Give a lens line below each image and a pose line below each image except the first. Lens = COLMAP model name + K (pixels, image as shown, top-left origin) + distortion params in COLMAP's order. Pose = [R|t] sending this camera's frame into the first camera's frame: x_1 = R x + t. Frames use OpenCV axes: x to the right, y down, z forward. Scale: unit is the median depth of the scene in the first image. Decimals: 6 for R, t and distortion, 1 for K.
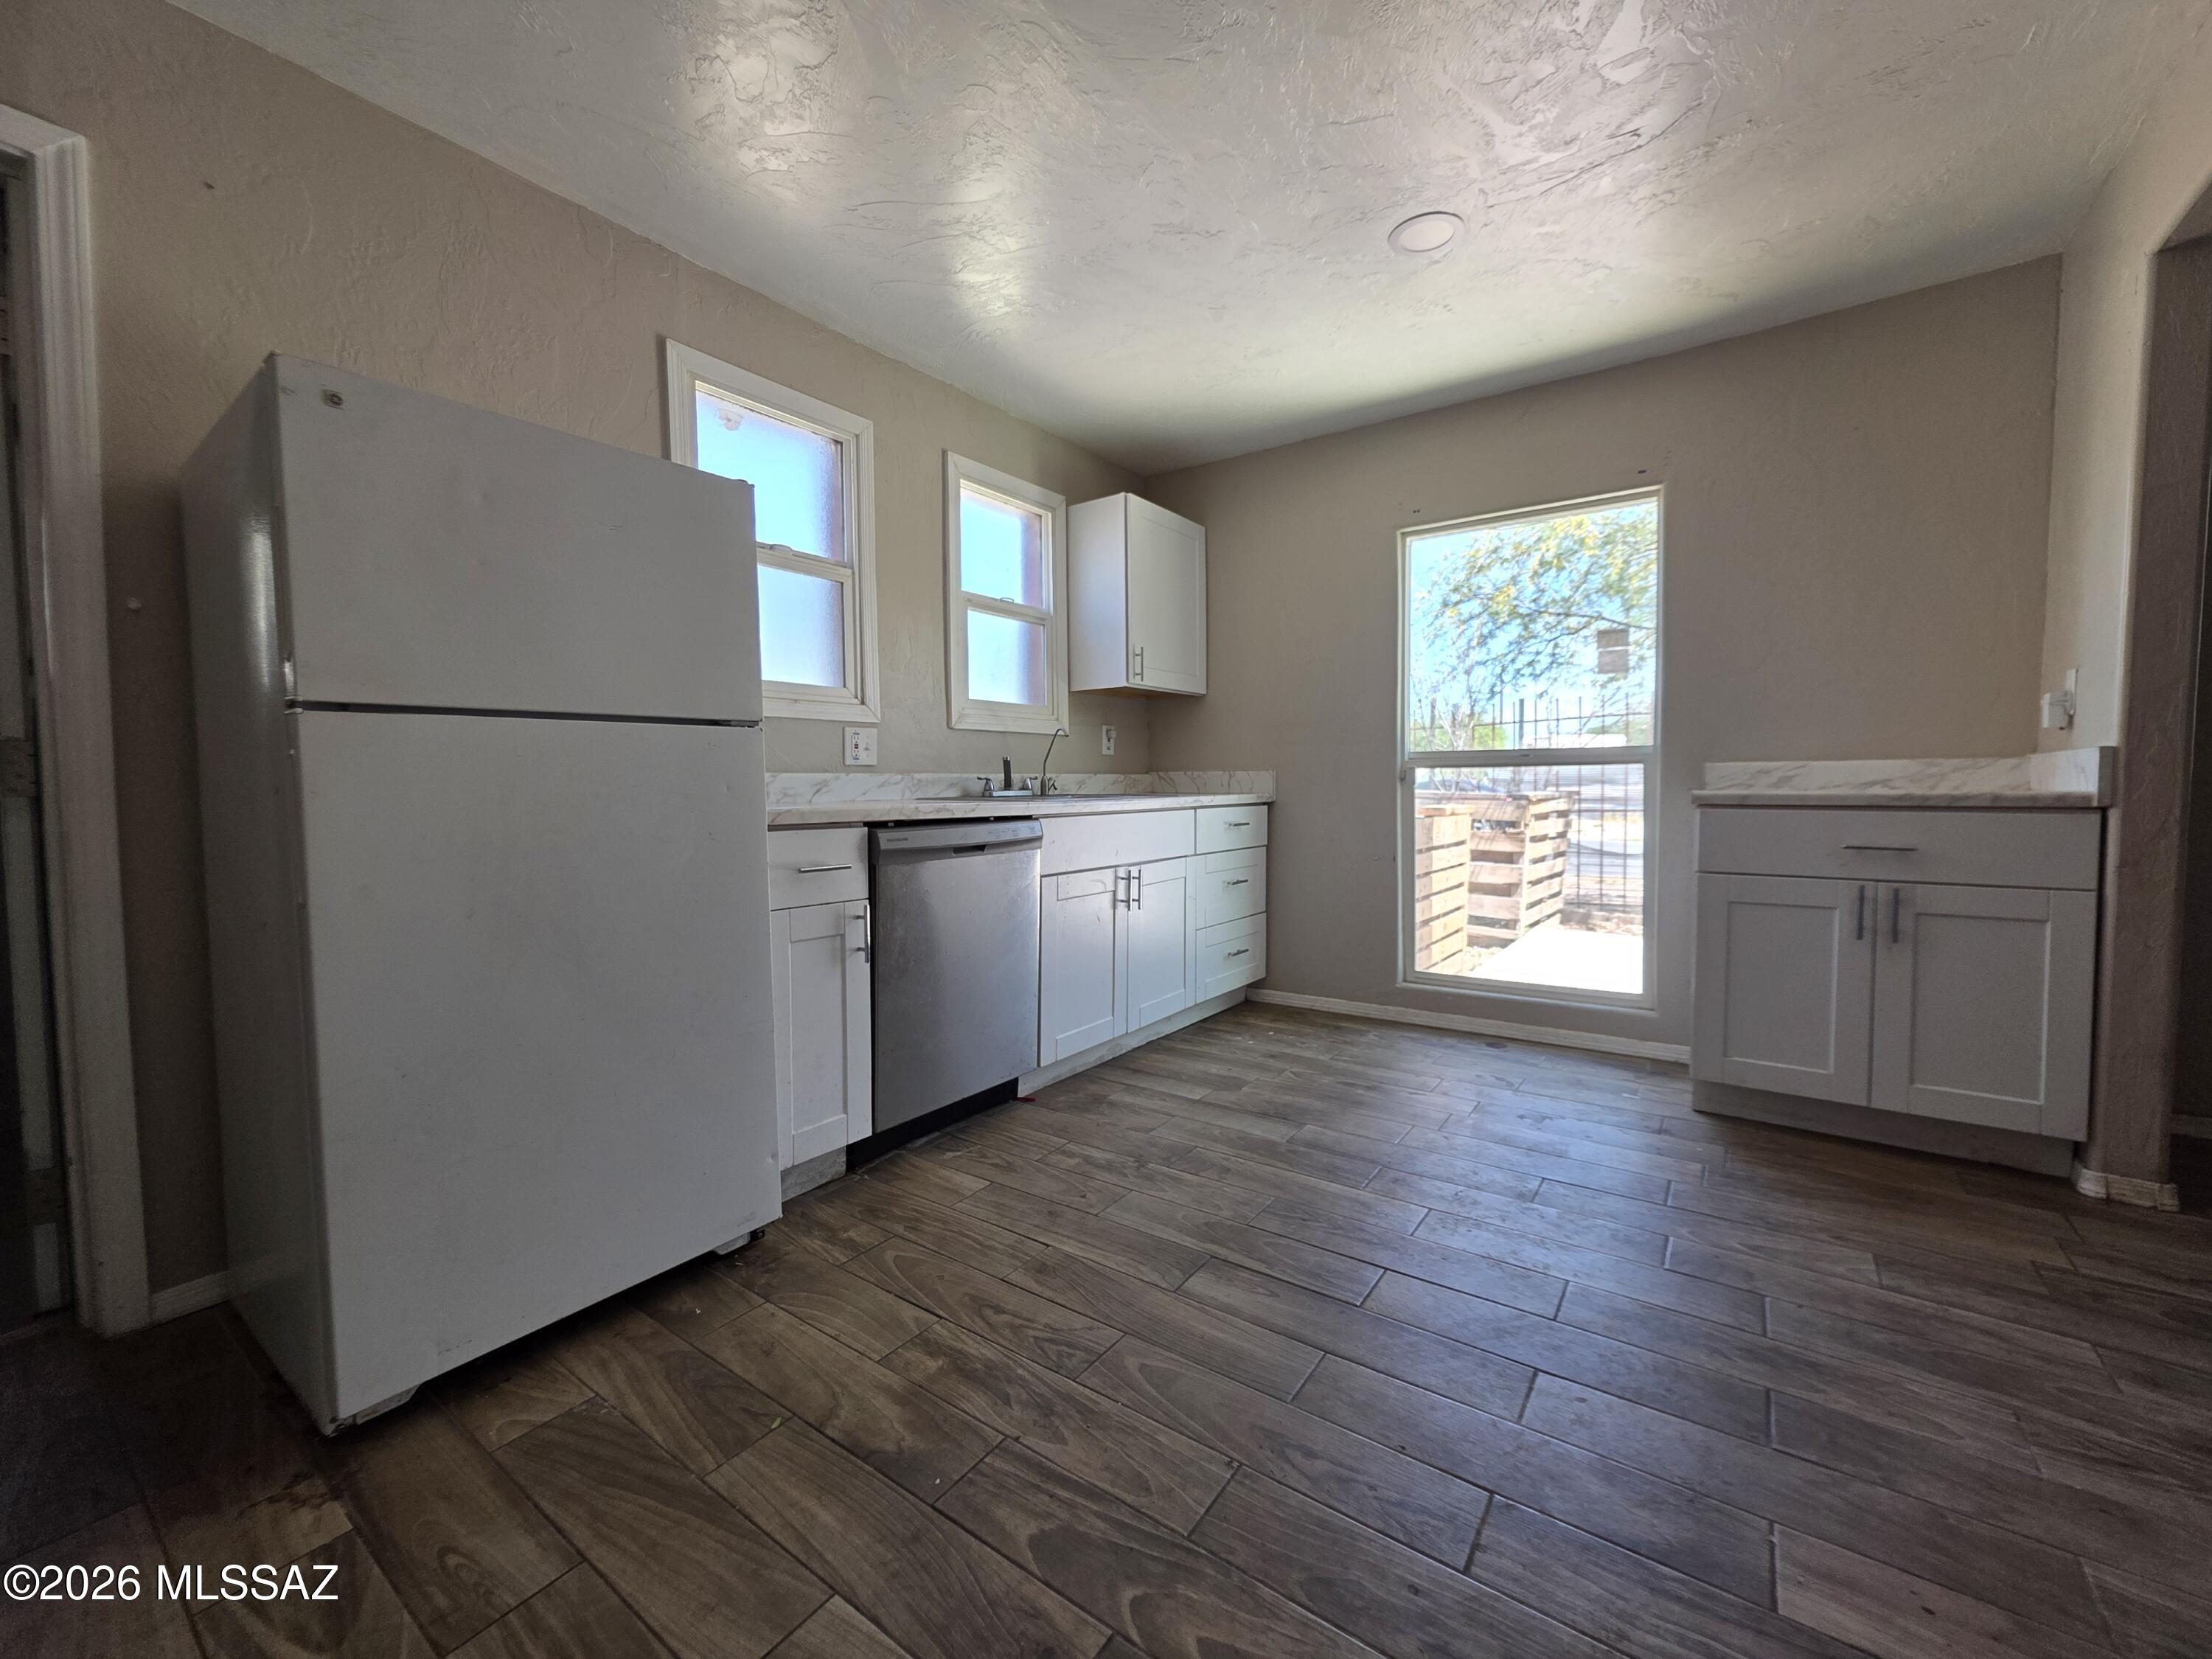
lens RADIAL K [[883.8, 0, 1104.3], [0, 883.8, 824.9], [0, 0, 1]] dist [0.002902, -0.000100]
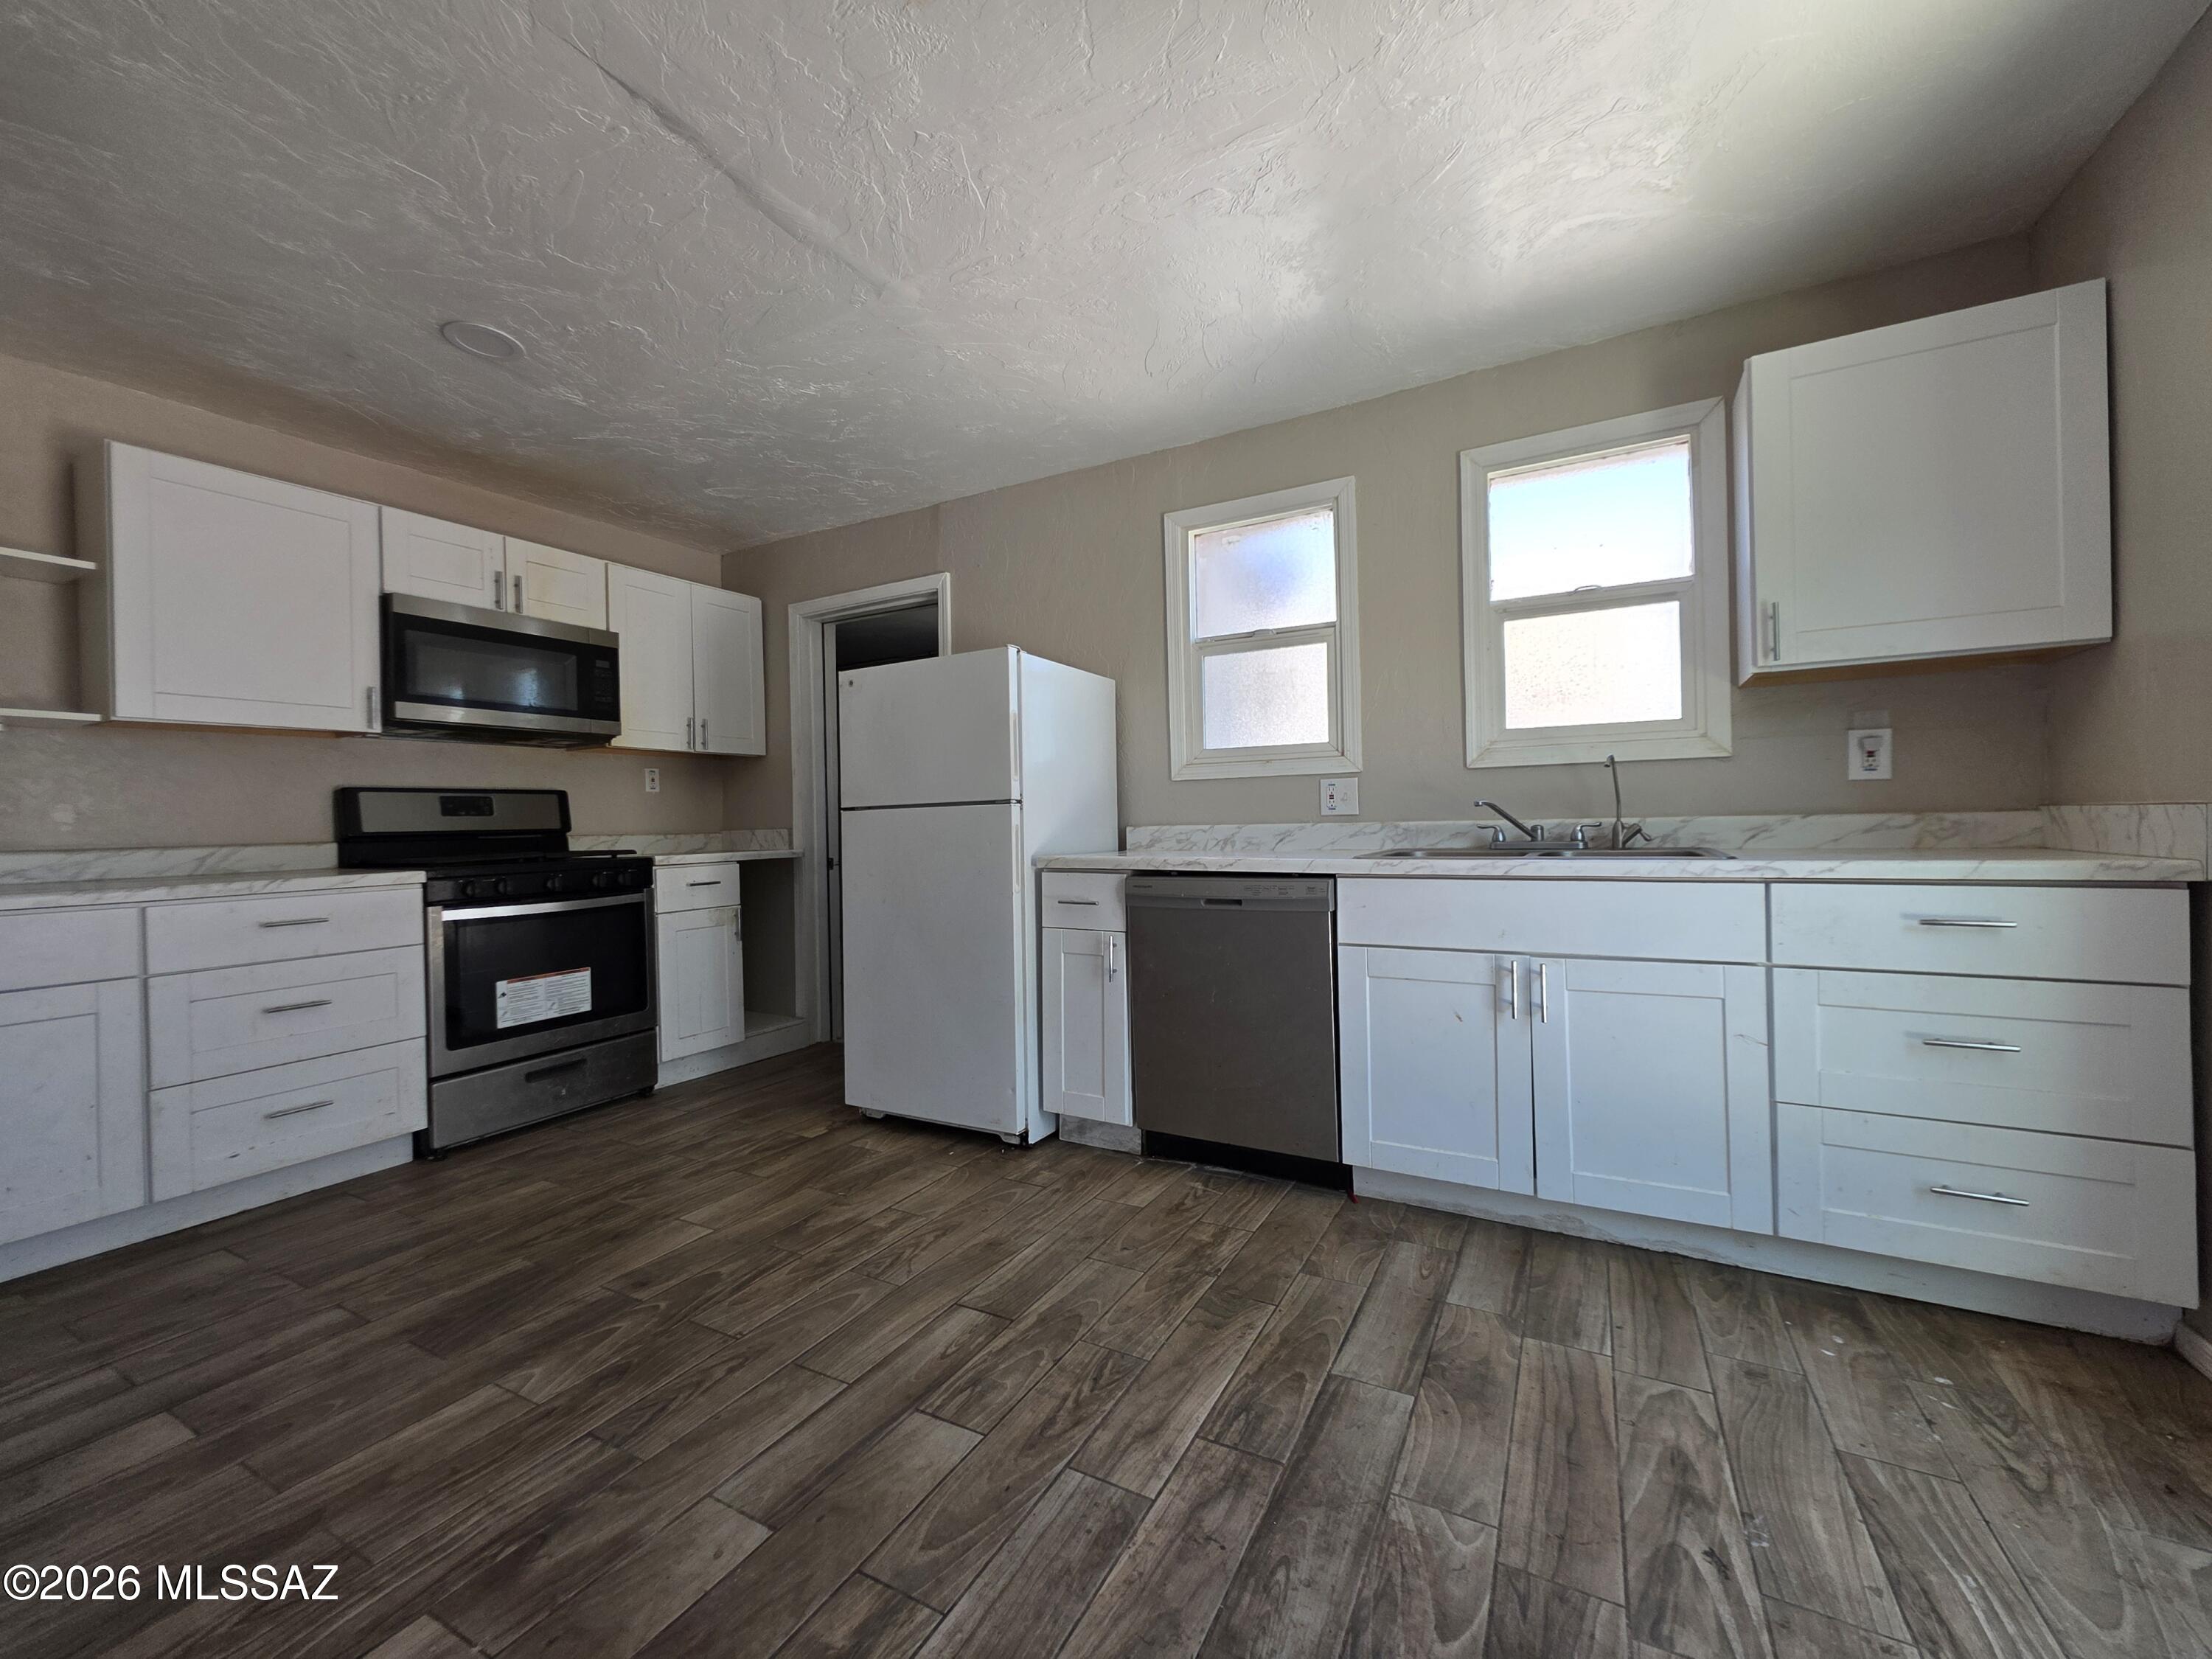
lens RADIAL K [[883.8, 0, 1104.3], [0, 883.8, 824.9], [0, 0, 1]] dist [0.002902, -0.000100]
pose [[0.130365, 0.006254, -0.991446, 0.796787], [-0.030465, 0.999533, 0.002299, -0.056746], [0.990998, 0.029905, 0.130495, 0.673837]]
